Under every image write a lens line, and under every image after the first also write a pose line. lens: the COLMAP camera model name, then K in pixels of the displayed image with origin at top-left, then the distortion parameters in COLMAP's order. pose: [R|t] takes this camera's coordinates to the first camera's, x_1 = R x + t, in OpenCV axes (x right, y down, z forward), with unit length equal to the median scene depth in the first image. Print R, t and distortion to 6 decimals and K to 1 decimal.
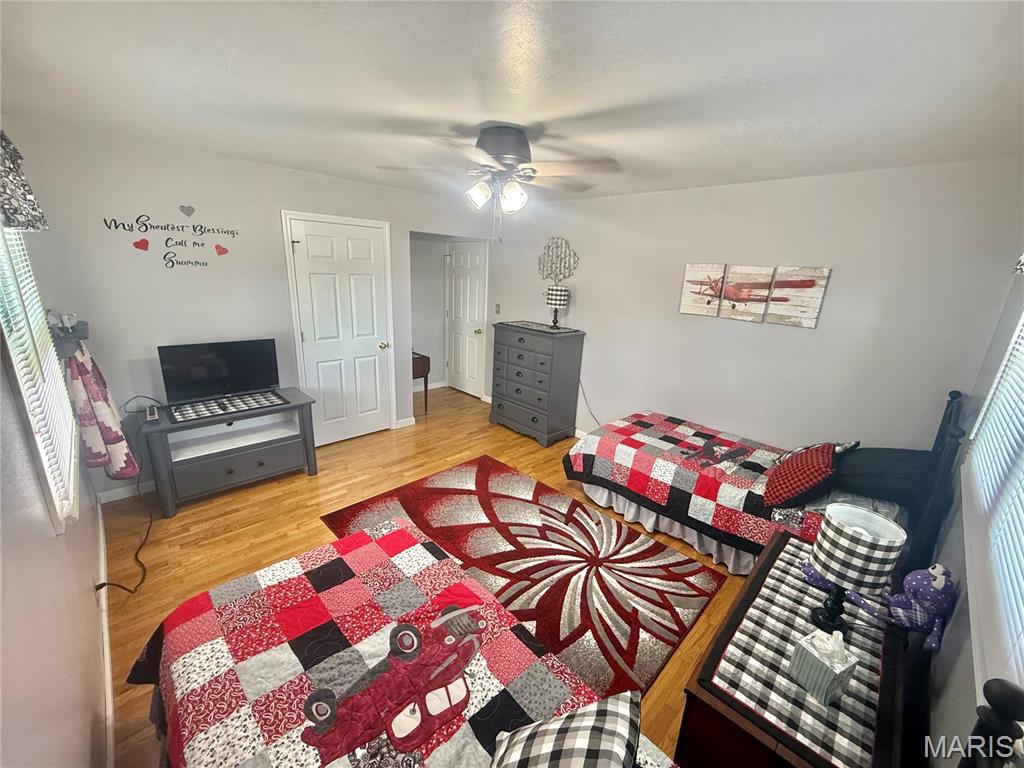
lens RADIAL K [[409.8, 0, 507.0], [0, 409.8, 392.9], [0, 0, 1]] dist [-0.005743, -0.000340]
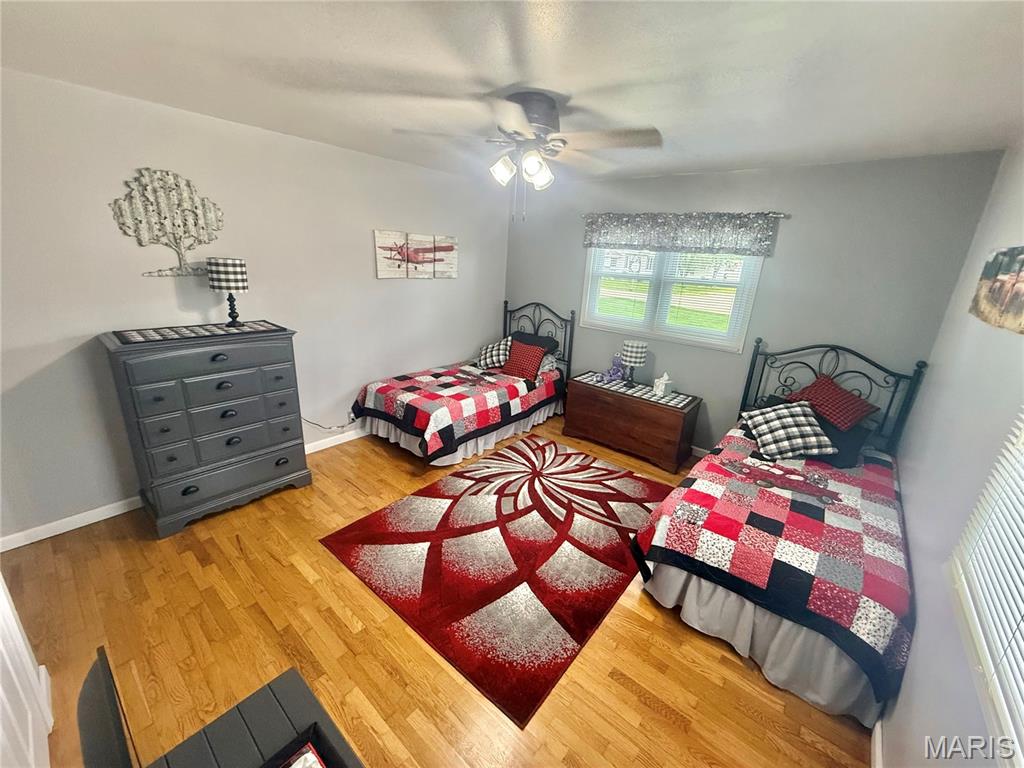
lens RADIAL K [[409.8, 0, 513.8], [0, 409.8, 384.7], [0, 0, 1]] dist [-0.005743, -0.000340]
pose [[-0.107164, -0.345994, 0.932097, -0.765218], [0.237627, 0.901412, 0.361924, -0.284616], [-0.965427, 0.260277, -0.014381, 0.870825]]
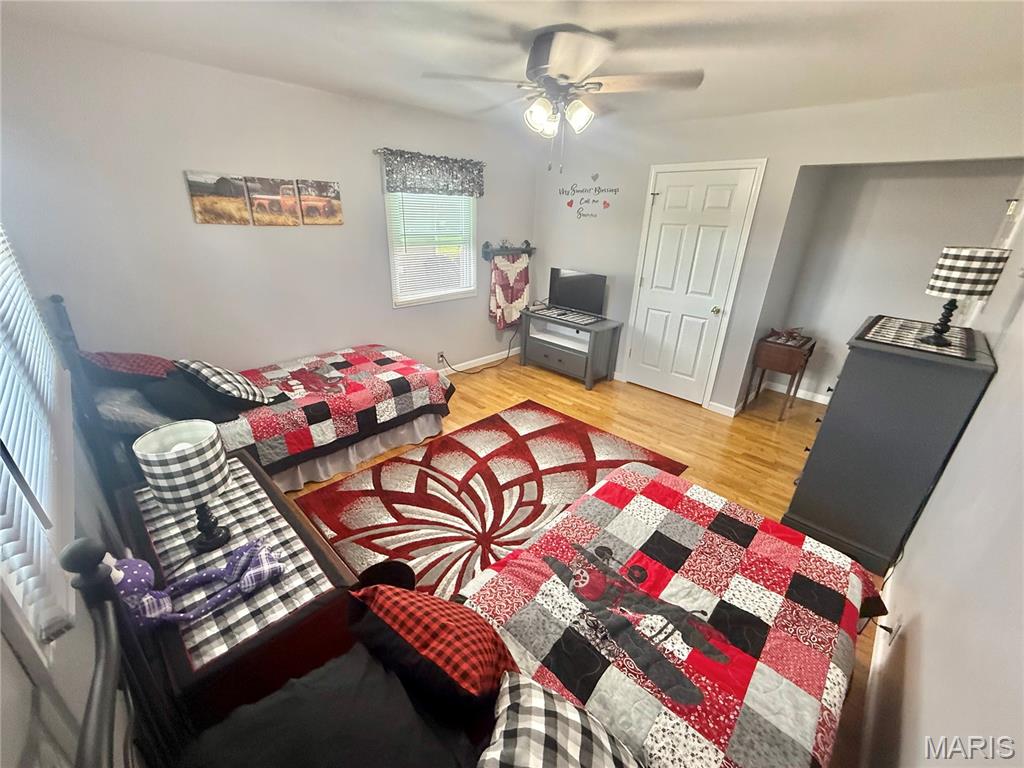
lens RADIAL K [[409.8, 0, 503.6], [0, 409.8, 383.0], [0, 0, 1]] dist [-0.005743, -0.000340]
pose [[0.008590, 0.340792, -0.940099, 0.790755], [-0.322707, 0.890777, 0.319964, -0.152825], [0.946460, 0.300628, 0.117628, 0.716218]]
